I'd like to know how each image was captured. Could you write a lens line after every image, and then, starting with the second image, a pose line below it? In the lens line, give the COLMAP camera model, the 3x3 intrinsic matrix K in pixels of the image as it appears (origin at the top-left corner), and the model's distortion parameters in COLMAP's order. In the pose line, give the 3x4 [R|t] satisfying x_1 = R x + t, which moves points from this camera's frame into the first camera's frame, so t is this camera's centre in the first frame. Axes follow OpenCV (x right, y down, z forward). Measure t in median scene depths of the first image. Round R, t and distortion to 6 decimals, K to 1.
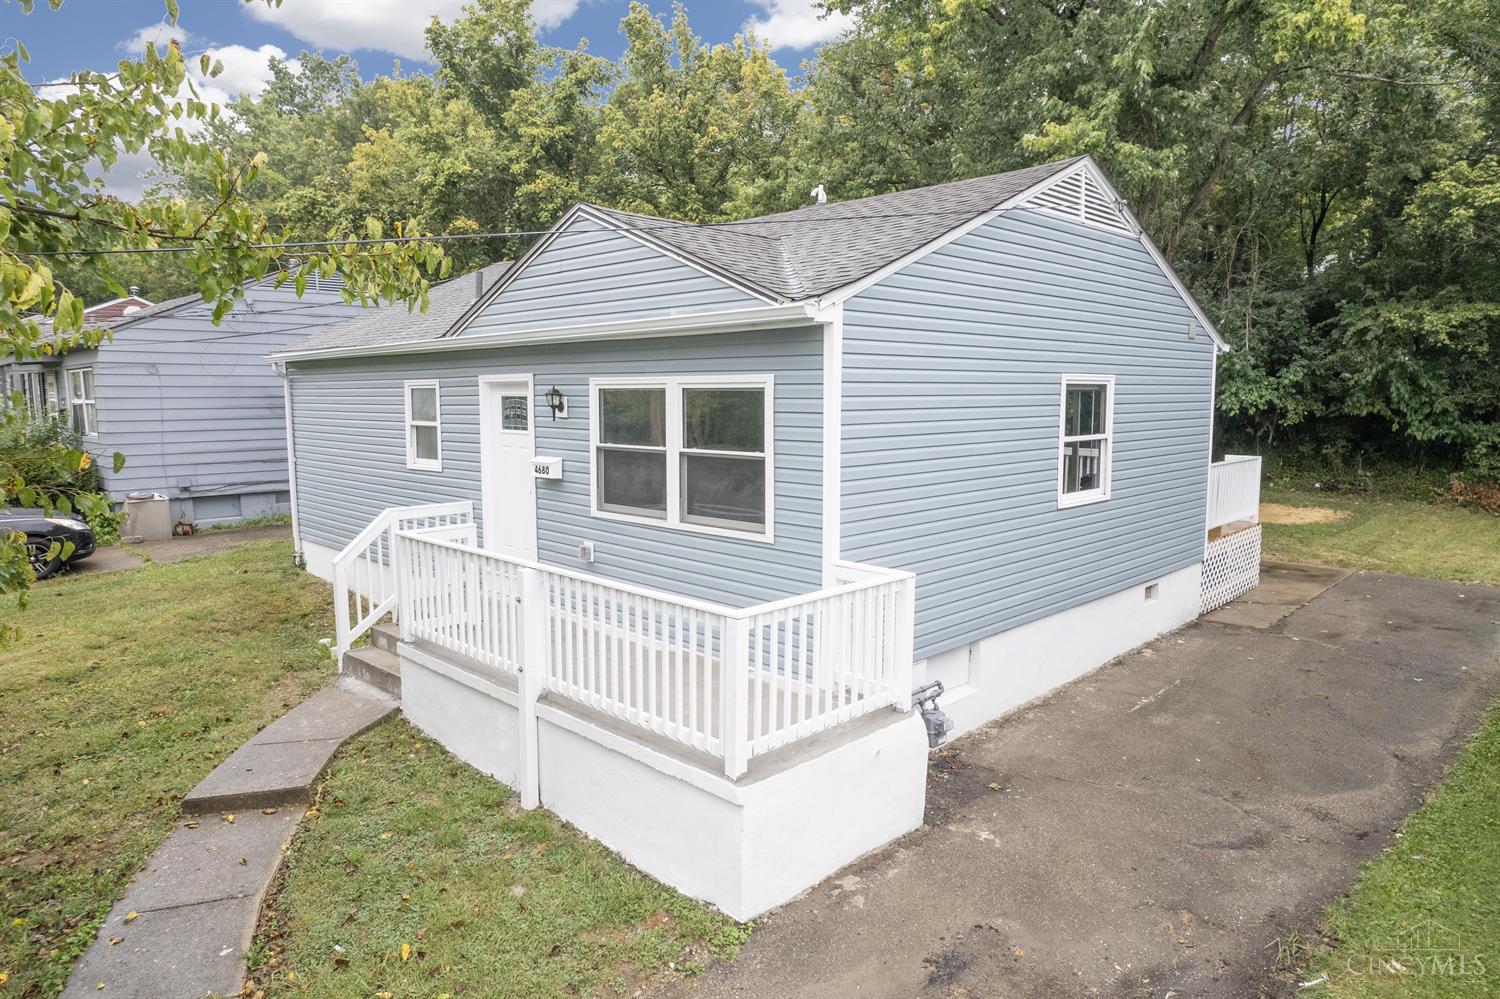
lens RADIAL K [[936.6, 0, 768.7], [0, 936.6, 516.8], [0, 0, 1]] dist [-0.070872, 0.059553]
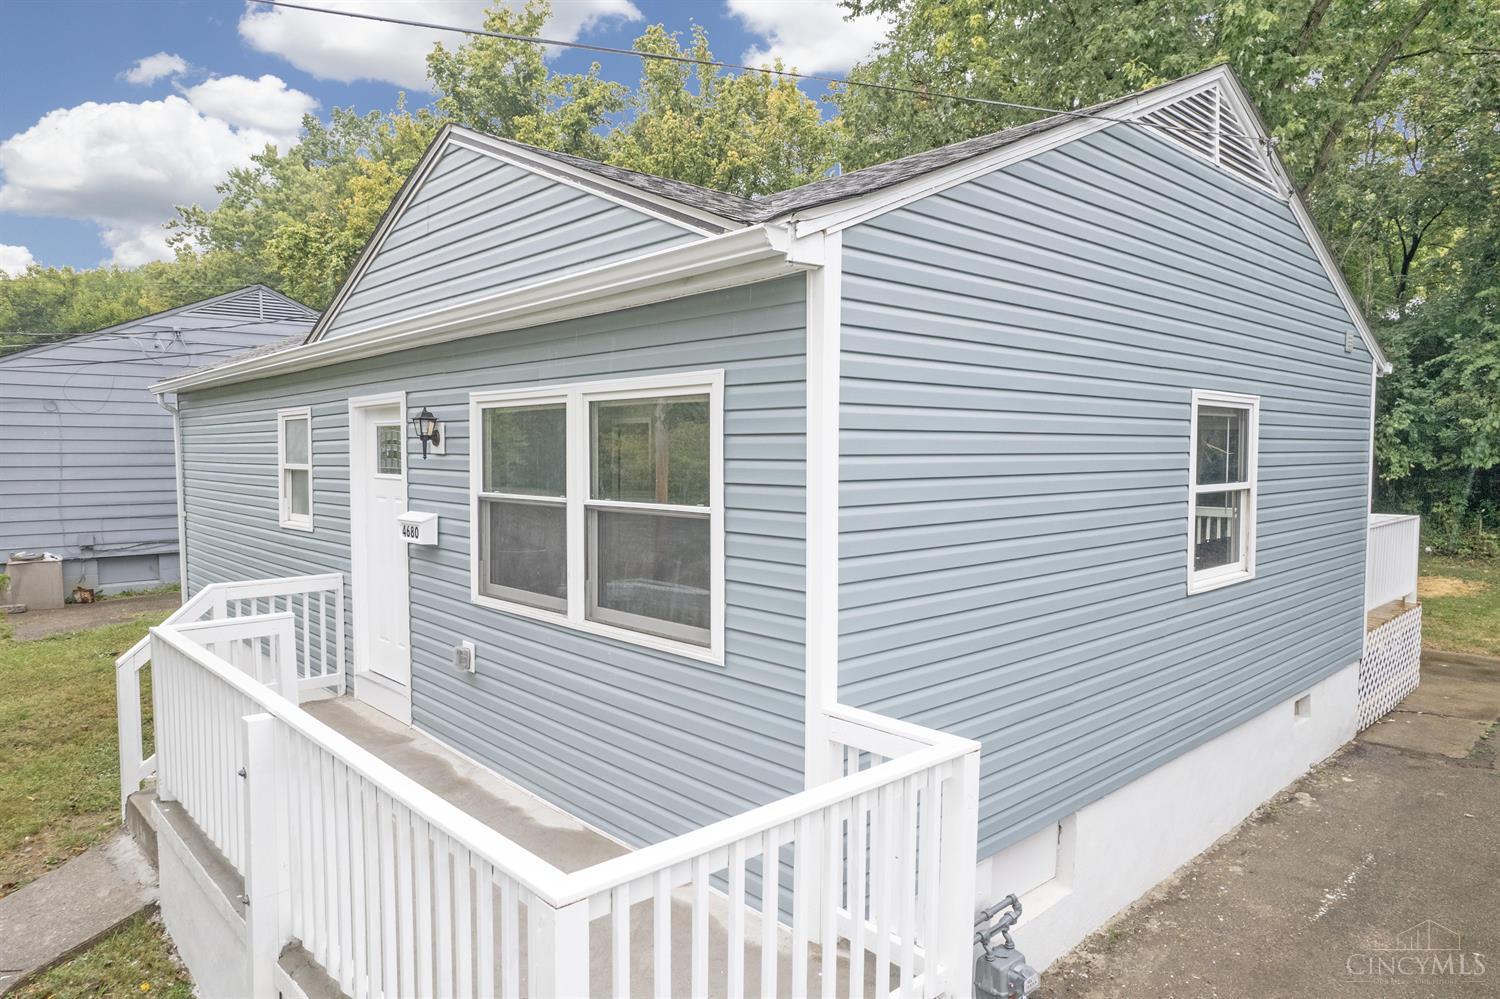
lens RADIAL K [[936.6, 0, 768.7], [0, 936.6, 516.8], [0, 0, 1]] dist [-0.070872, 0.059553]
pose [[0.999152, 0.004726, -0.040894, 0.036497], [-0.007241, 0.998077, -0.061566, -0.017833], [0.040525, 0.061810, 0.997265, 0.283326]]
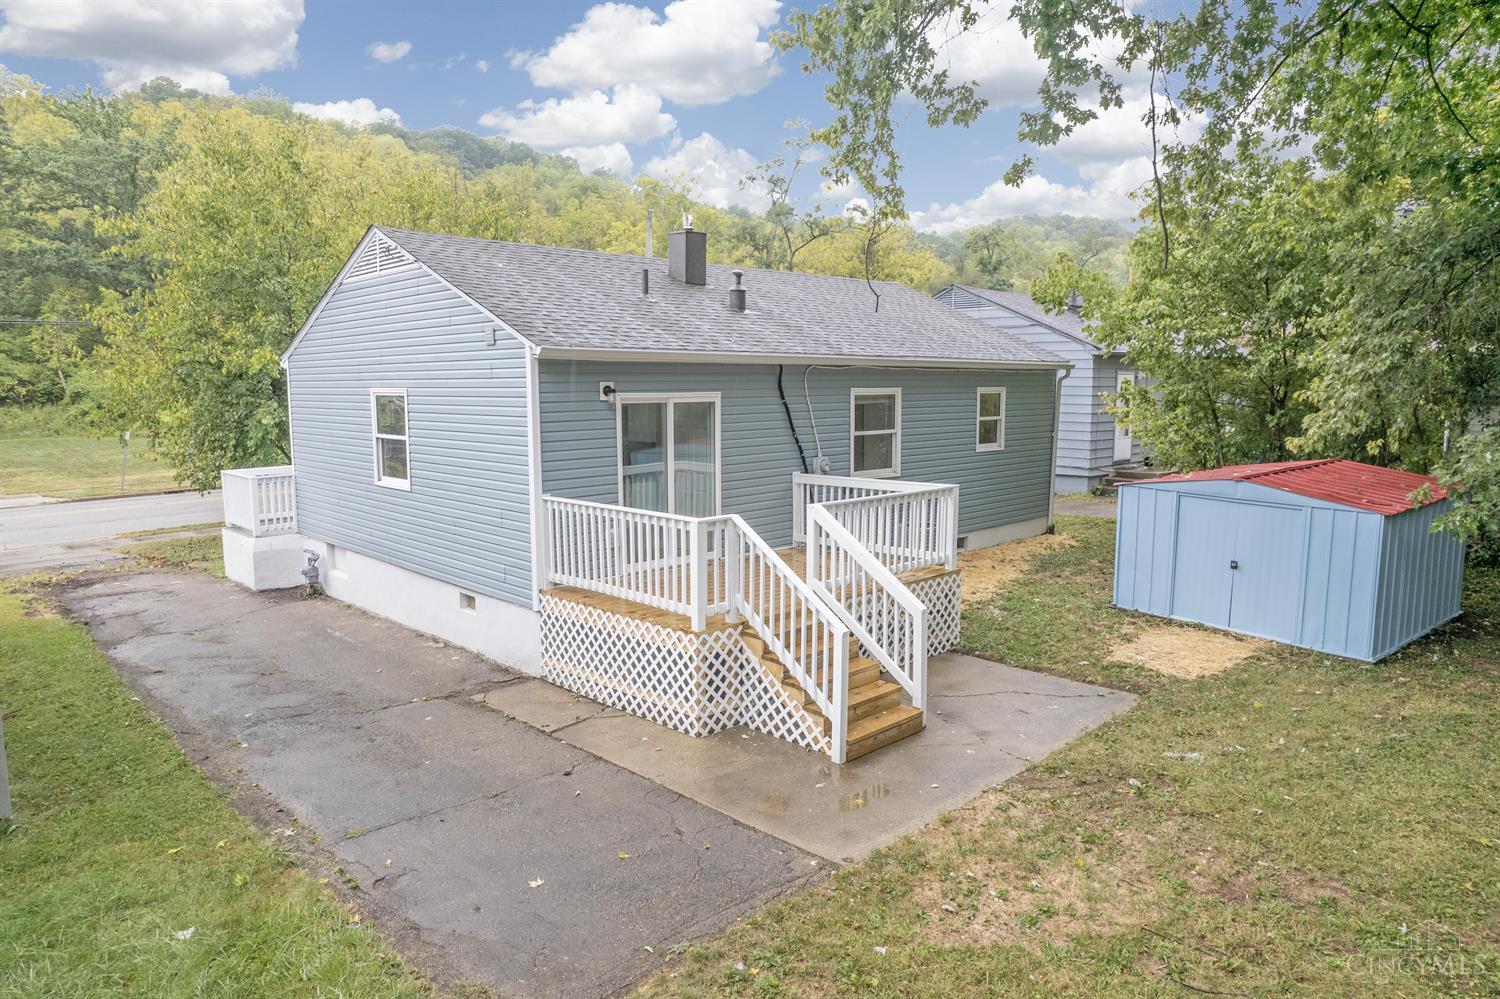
lens RADIAL K [[936.6, 0, 768.7], [0, 936.6, 516.8], [0, 0, 1]] dist [-0.070872, 0.059553]
pose [[-0.015798, 0.118162, -0.992869, 1.435644], [-0.136981, 0.983374, 0.119211, -0.179212], [0.990448, 0.137888, 0.000651, 1.340468]]
